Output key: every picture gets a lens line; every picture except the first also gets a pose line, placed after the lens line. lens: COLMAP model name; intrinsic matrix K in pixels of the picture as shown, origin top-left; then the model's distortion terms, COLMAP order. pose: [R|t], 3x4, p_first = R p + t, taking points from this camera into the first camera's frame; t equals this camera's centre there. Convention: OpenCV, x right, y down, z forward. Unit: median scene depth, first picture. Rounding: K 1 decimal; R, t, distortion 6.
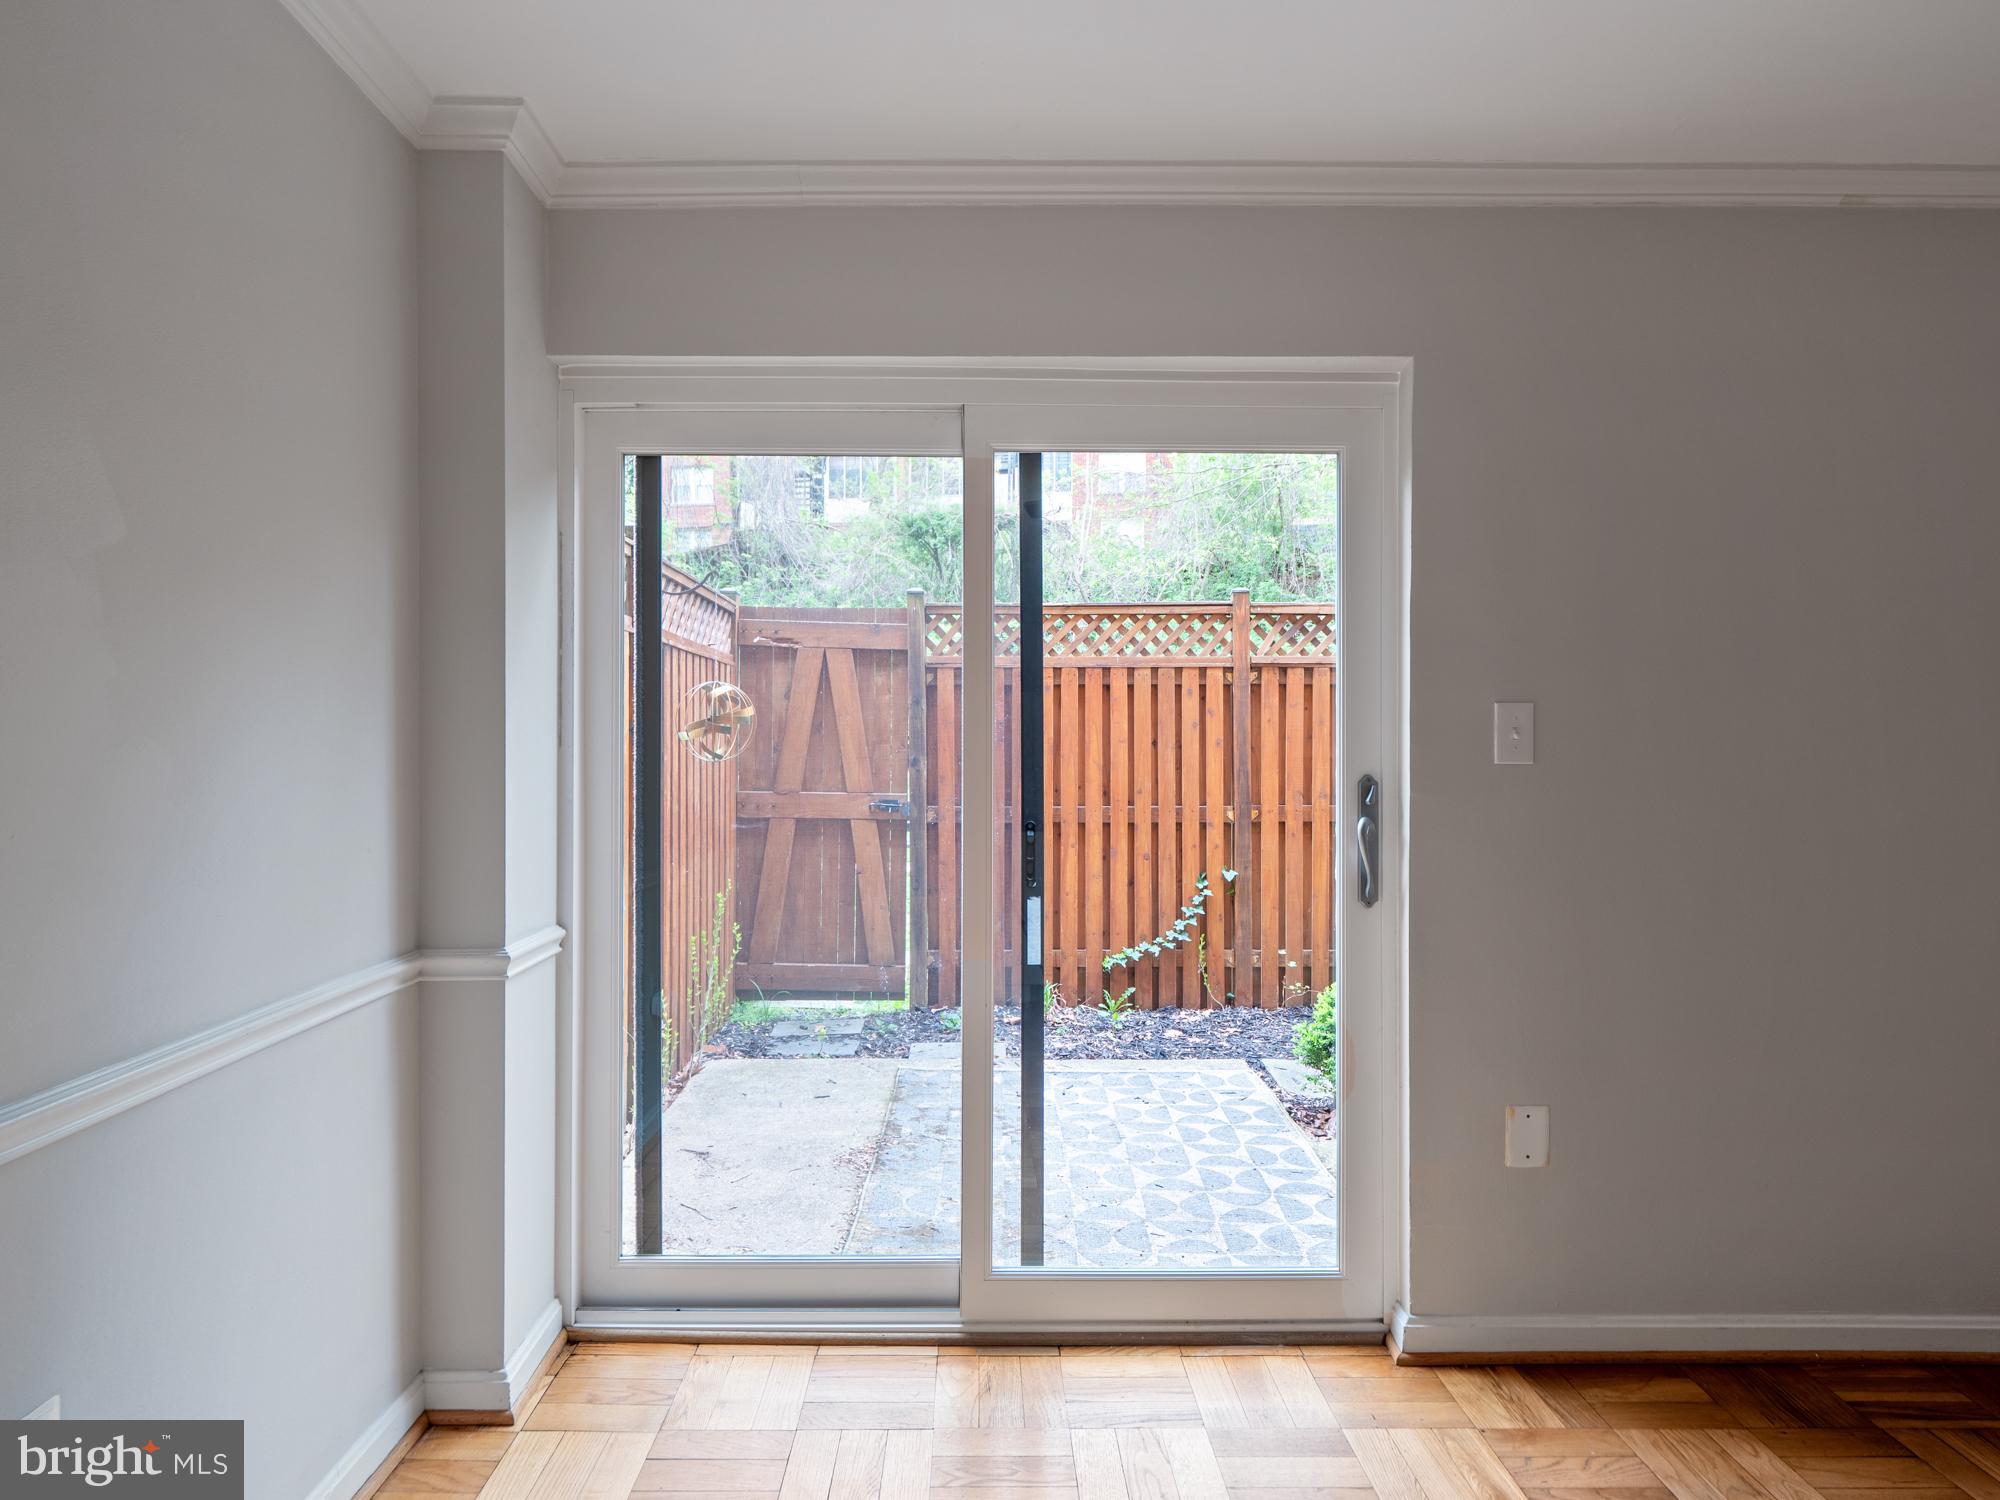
lens RADIAL K [[1259.7, 0, 992.1], [0, 1259.7, 714.2], [0, 0, 1]] dist [0.001552, 0.004178]
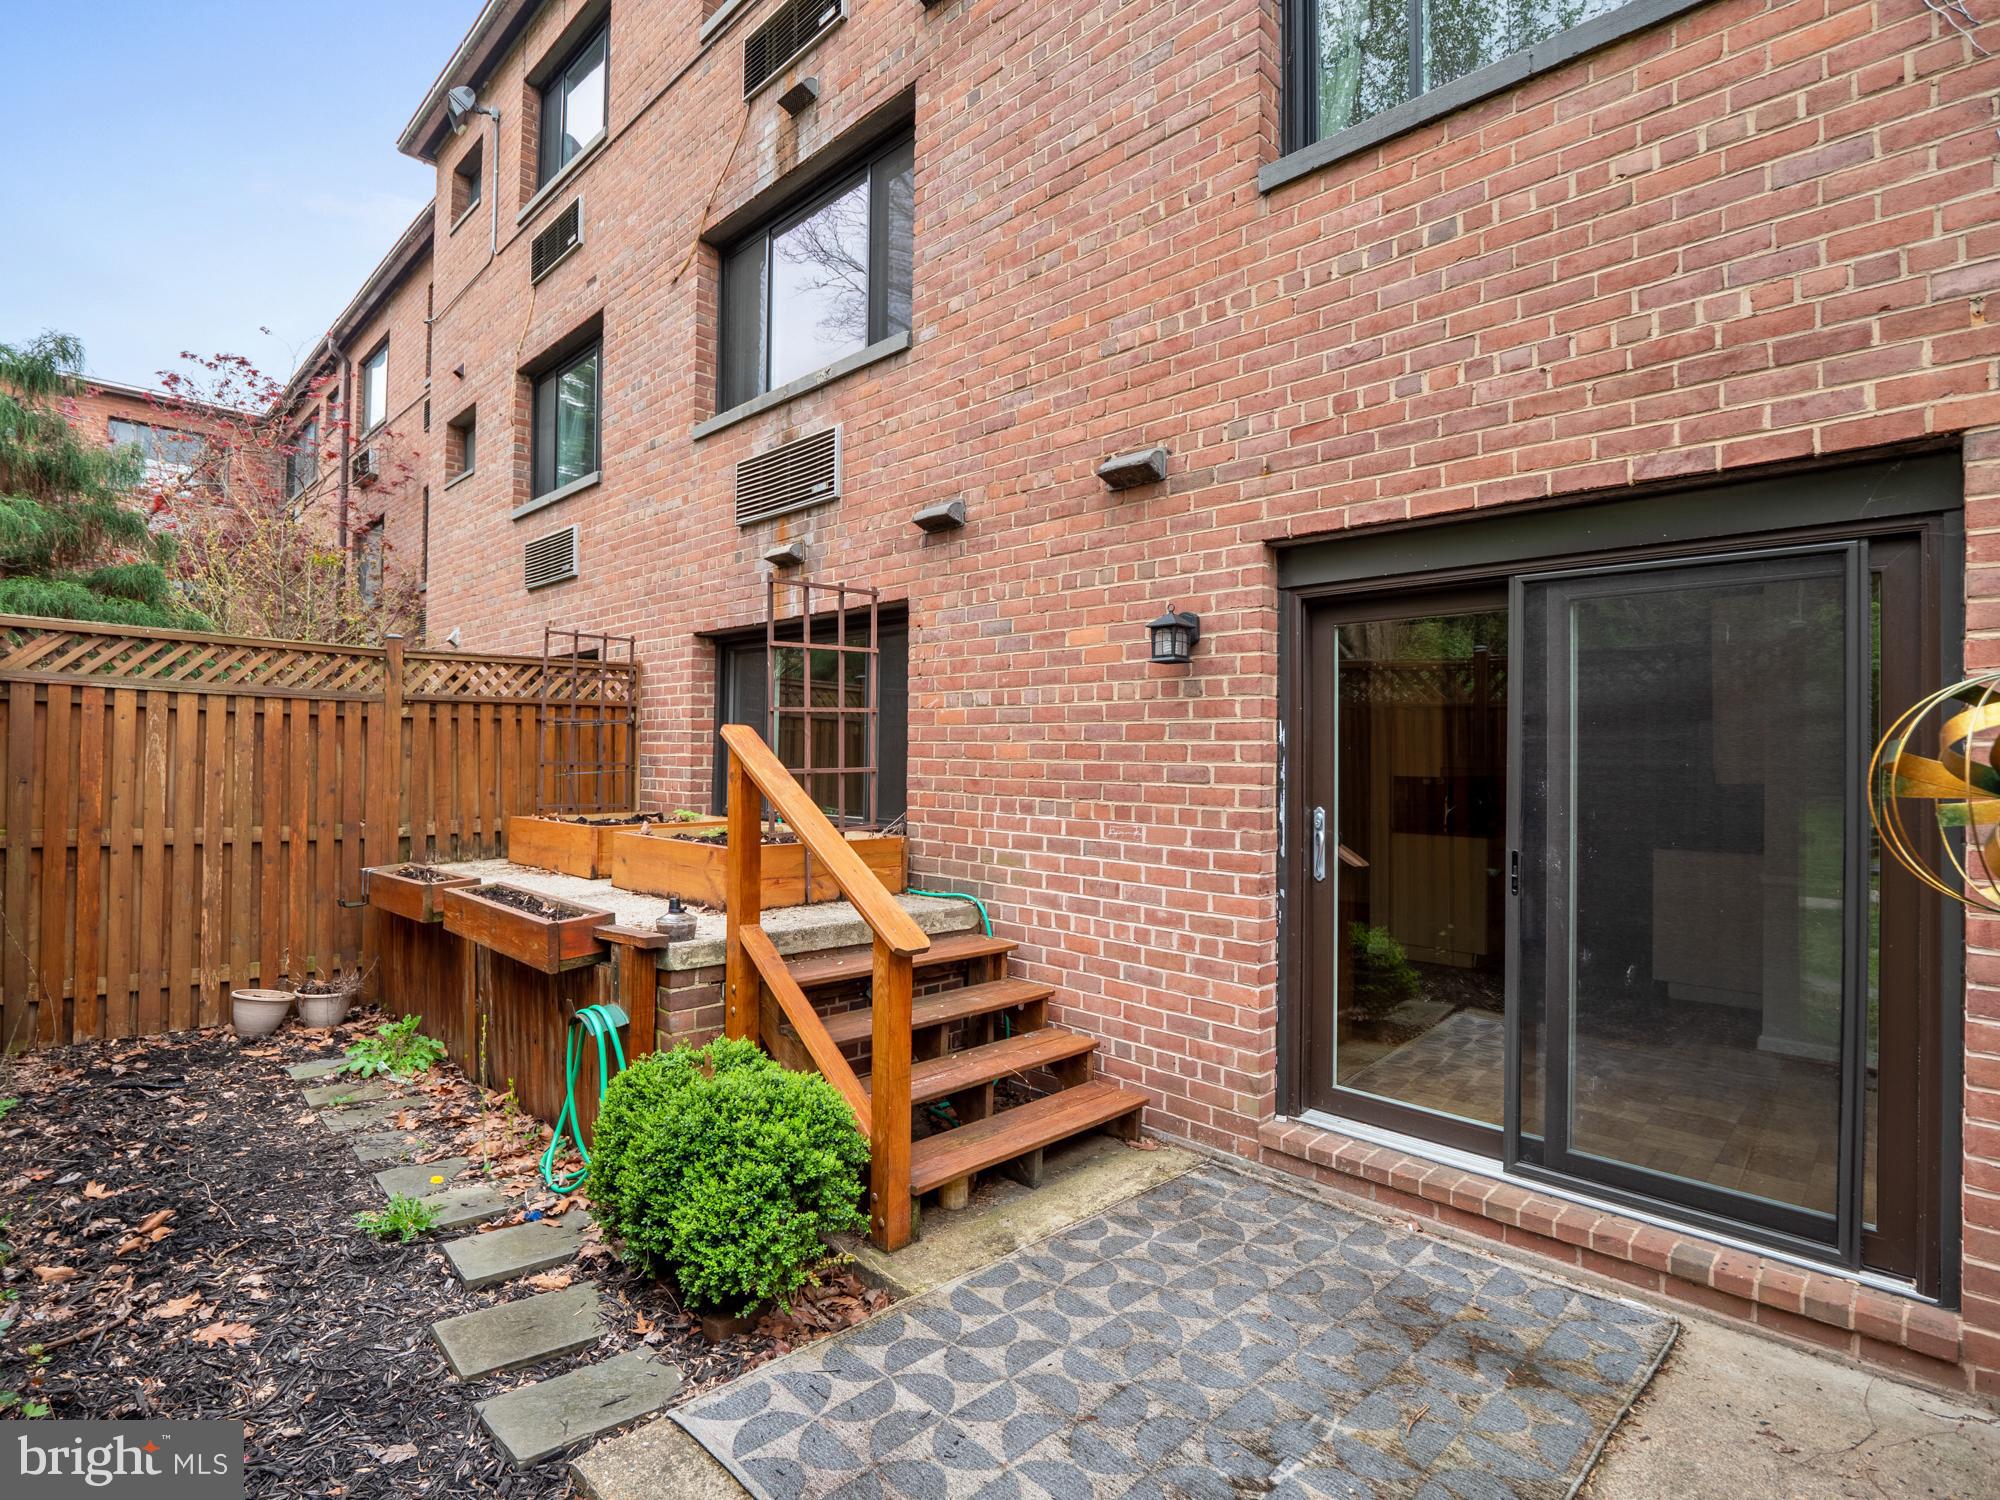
lens RADIAL K [[987.0, 0, 996.3], [0, 987.0, 752.7], [0, 0, 1]] dist [-0.011216, -0.001692]
pose [[-0.707258, -0.003529, 0.706946, -0.148955], [-0.018353, 0.999742, -0.013371, 0.008521], [-0.706717, -0.022431, -0.707141, 0.995946]]
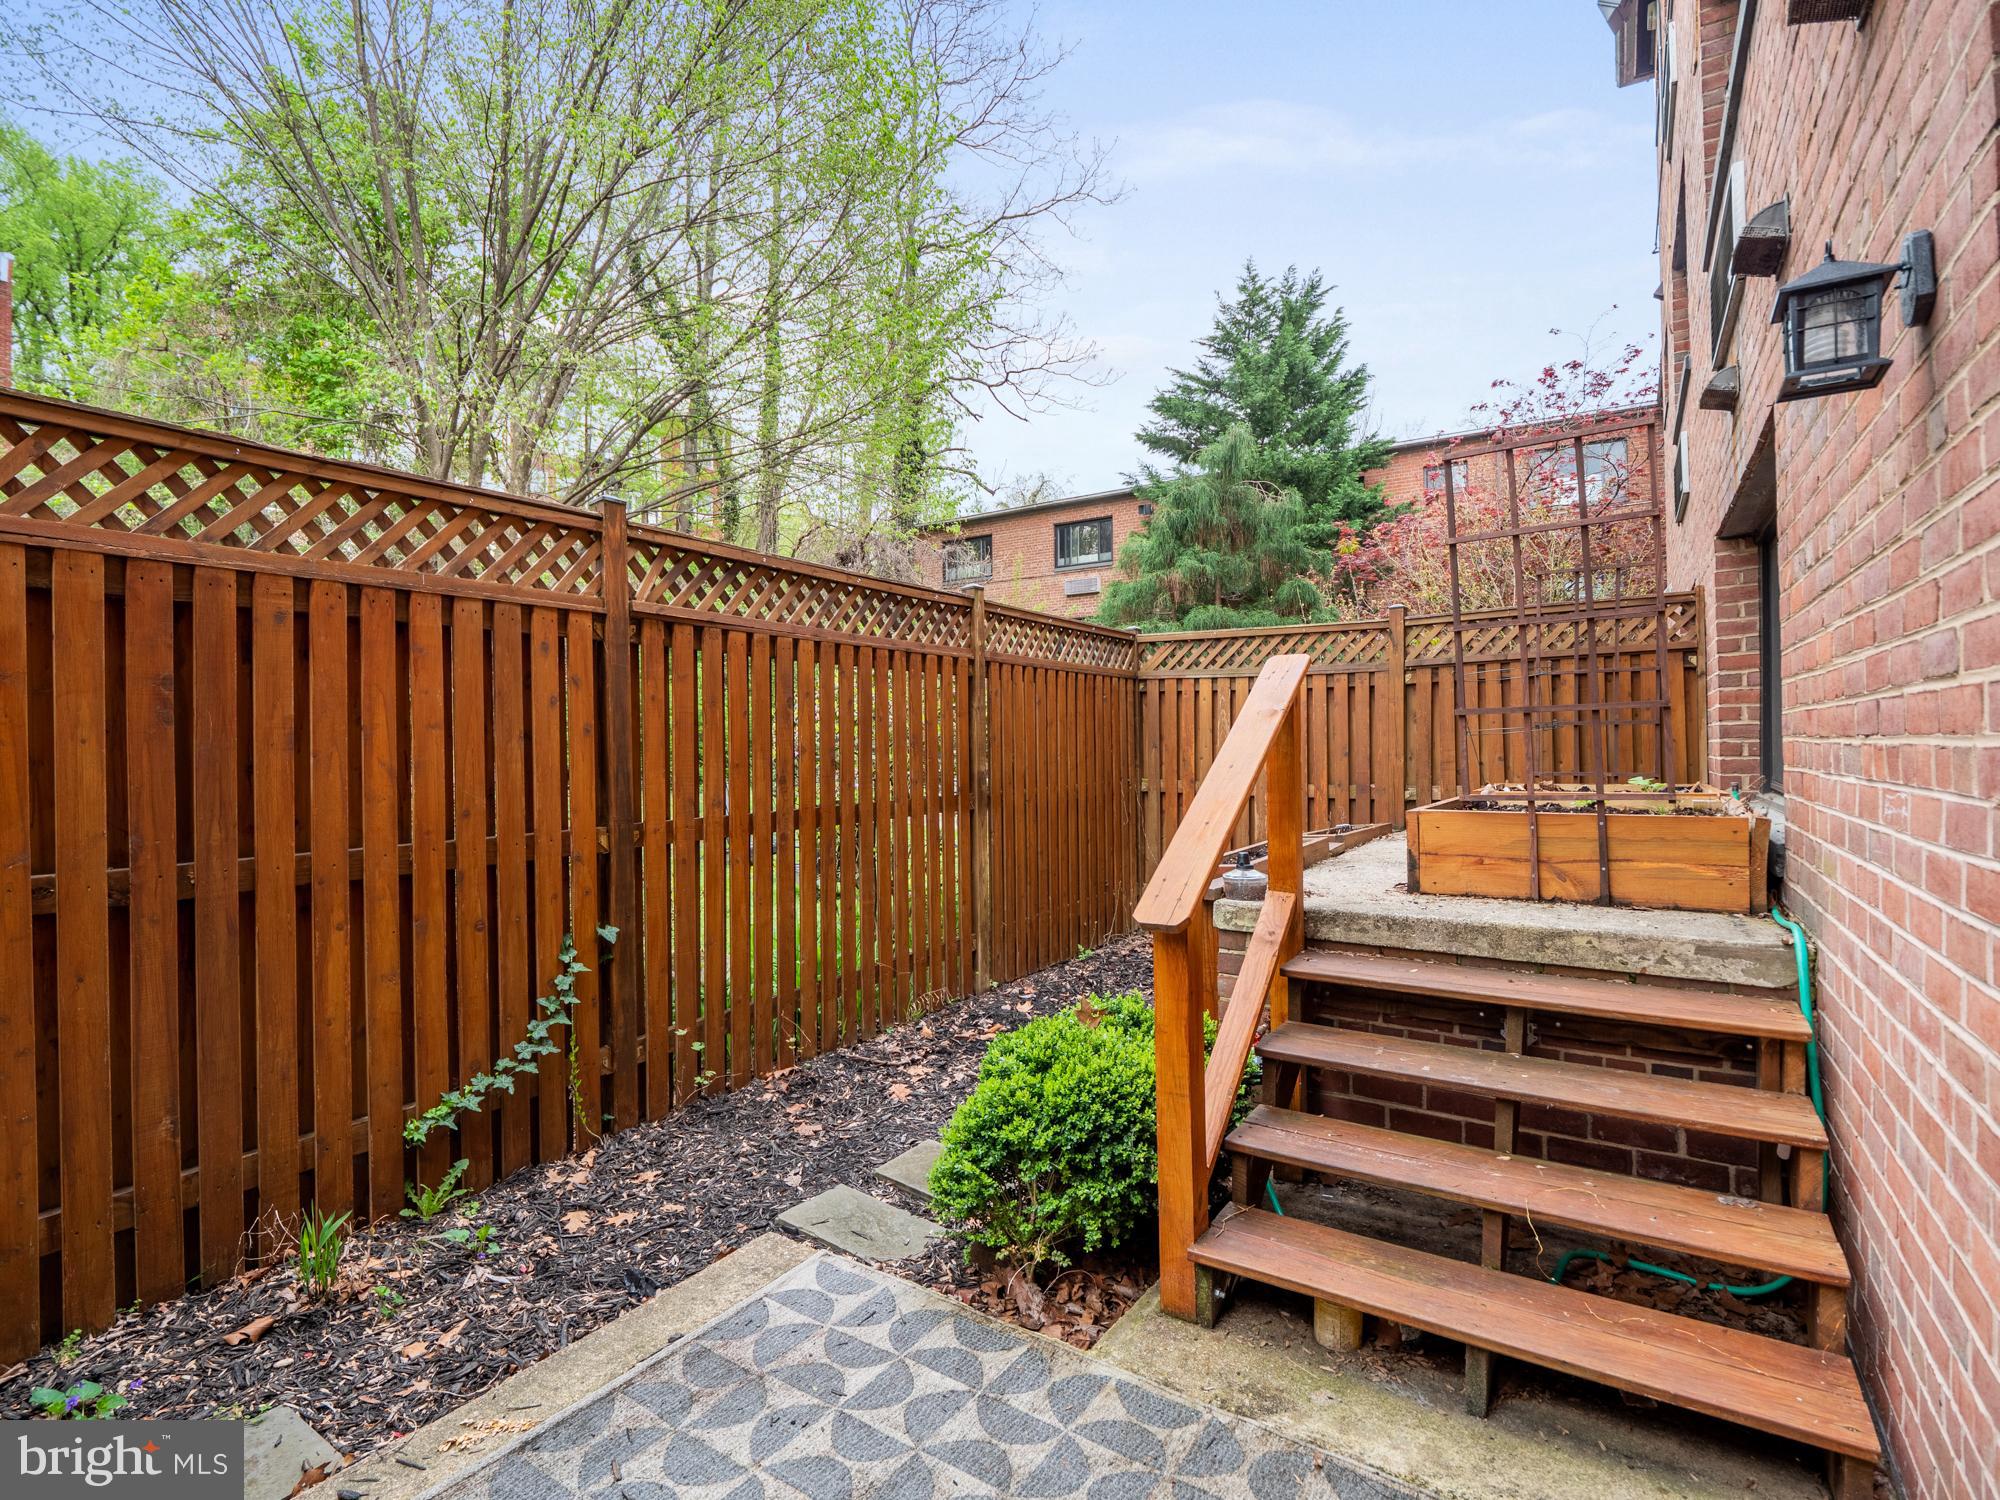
lens RADIAL K [[987.0, 0, 991.9], [0, 987.0, 750.0], [0, 0, 1]] dist [-0.011216, -0.001692]
pose [[0.560865, -0.006416, 0.827882, -0.119057], [0.002764, 0.999979, 0.005878, 0.030124], [-0.827903, -0.001008, 0.560871, 0.550595]]
